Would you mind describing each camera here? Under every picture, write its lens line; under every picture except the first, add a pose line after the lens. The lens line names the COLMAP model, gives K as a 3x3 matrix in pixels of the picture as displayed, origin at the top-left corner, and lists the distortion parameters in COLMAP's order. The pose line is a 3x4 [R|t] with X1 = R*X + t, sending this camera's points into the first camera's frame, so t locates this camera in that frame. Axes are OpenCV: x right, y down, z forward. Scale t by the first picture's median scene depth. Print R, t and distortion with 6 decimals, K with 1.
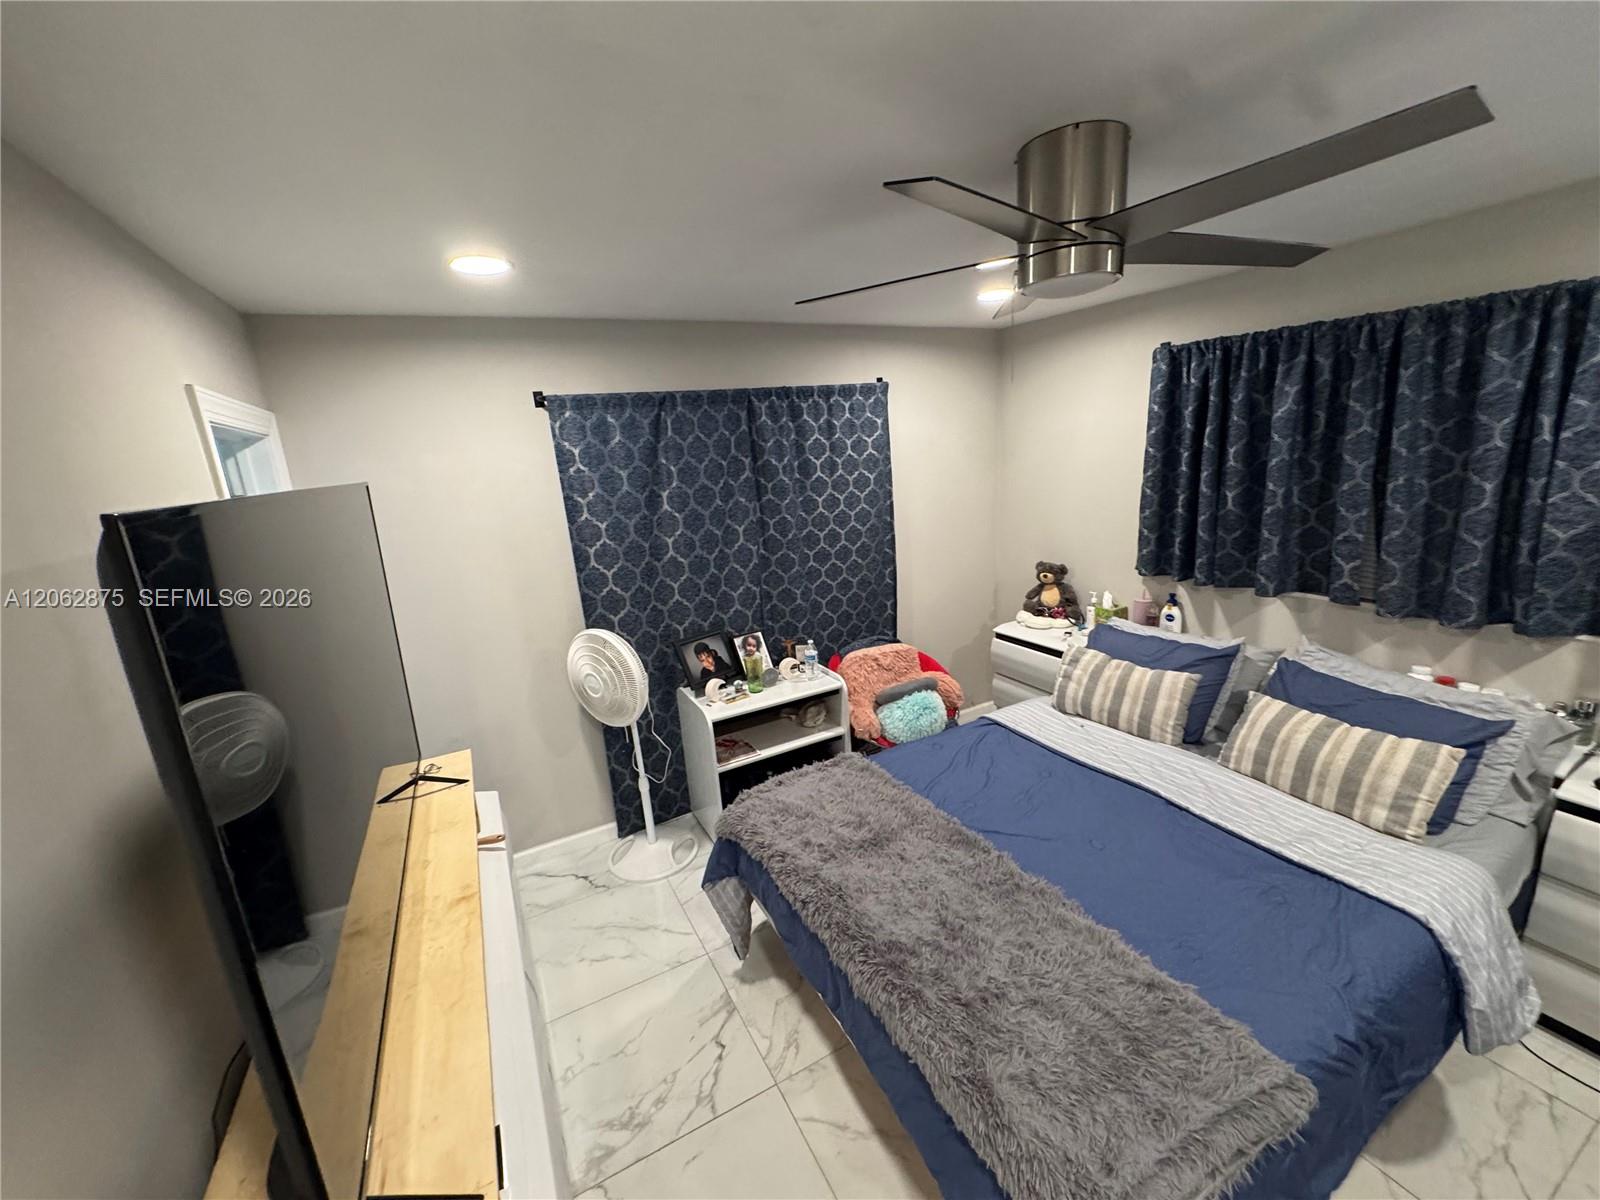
lens RADIAL K [[638.3, 0, 796.3], [0, 638.3, 593.1], [0, 0, 1]] dist [-0.006697, 0.001525]
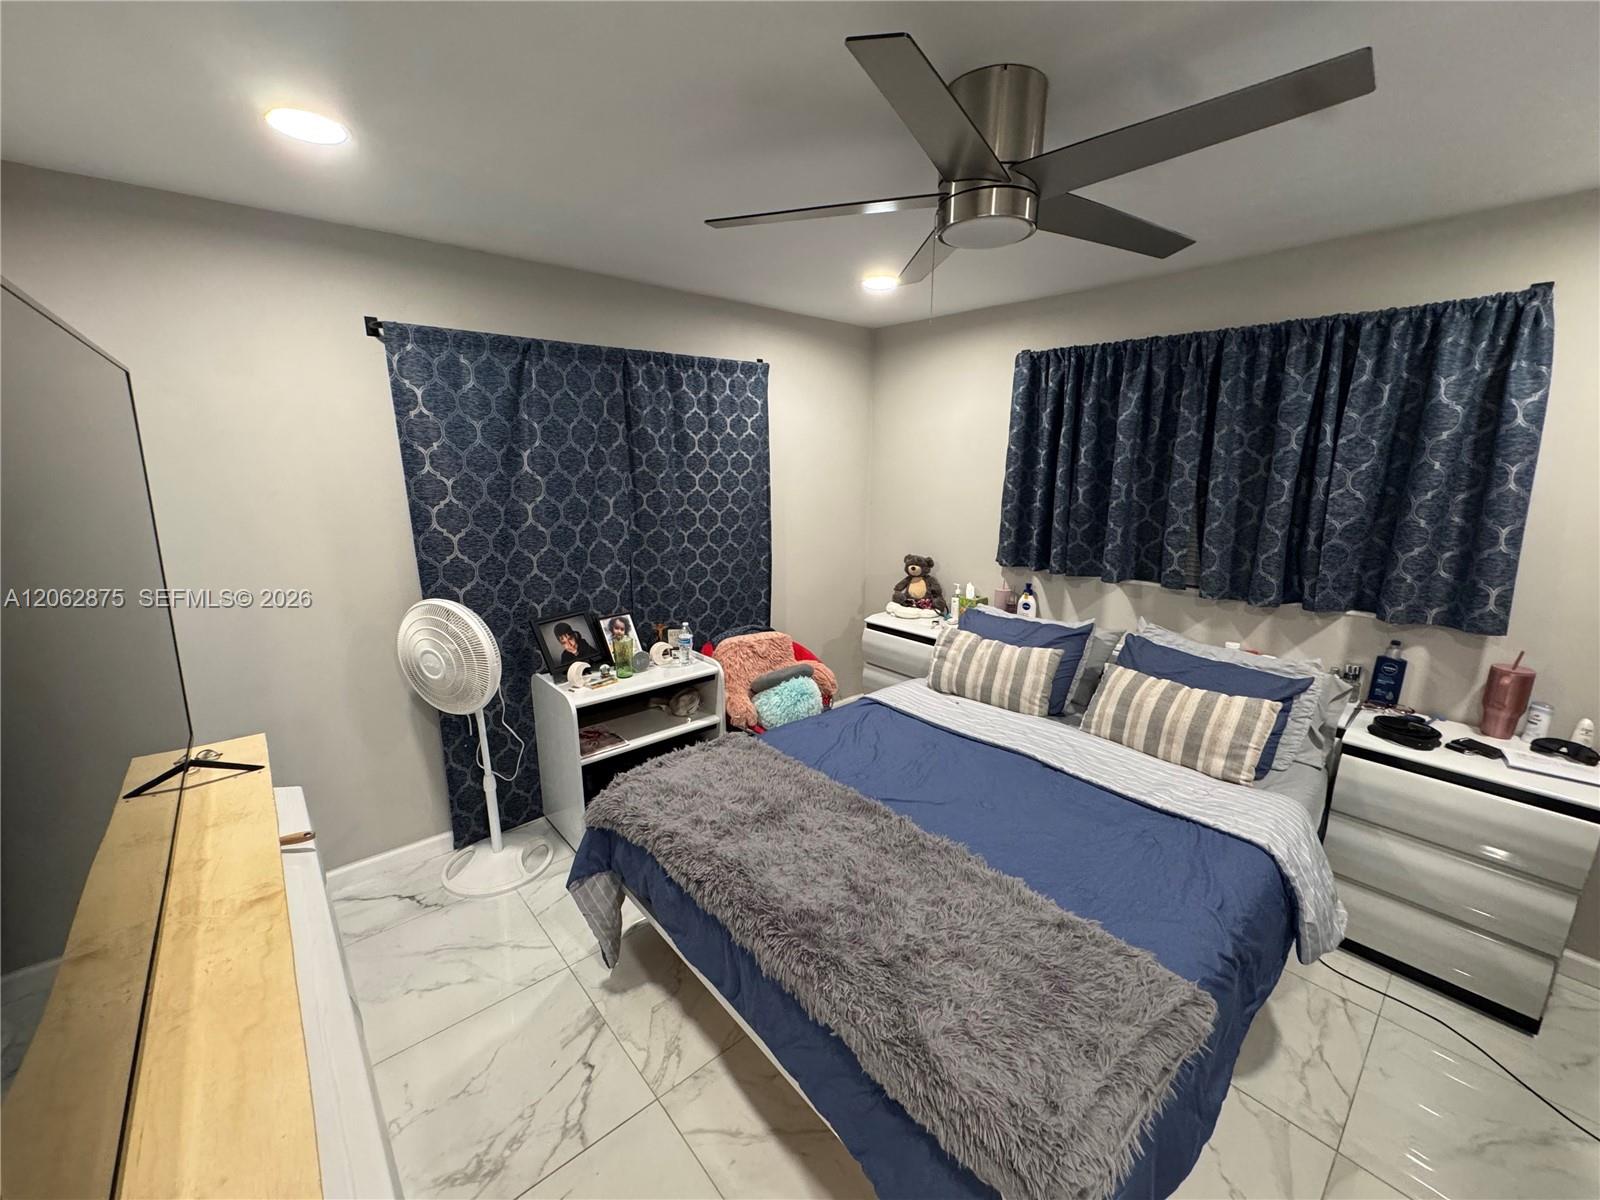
lens RADIAL K [[638.3, 0, 796.0], [0, 638.3, 596.0], [0, 0, 1]] dist [-0.006697, 0.001525]
pose [[0.971890, 0.023499, 0.234259, -0.061557], [-0.017346, 0.999449, -0.028294, 0.088574], [-0.234795, 0.023435, 0.971762, 0.074635]]
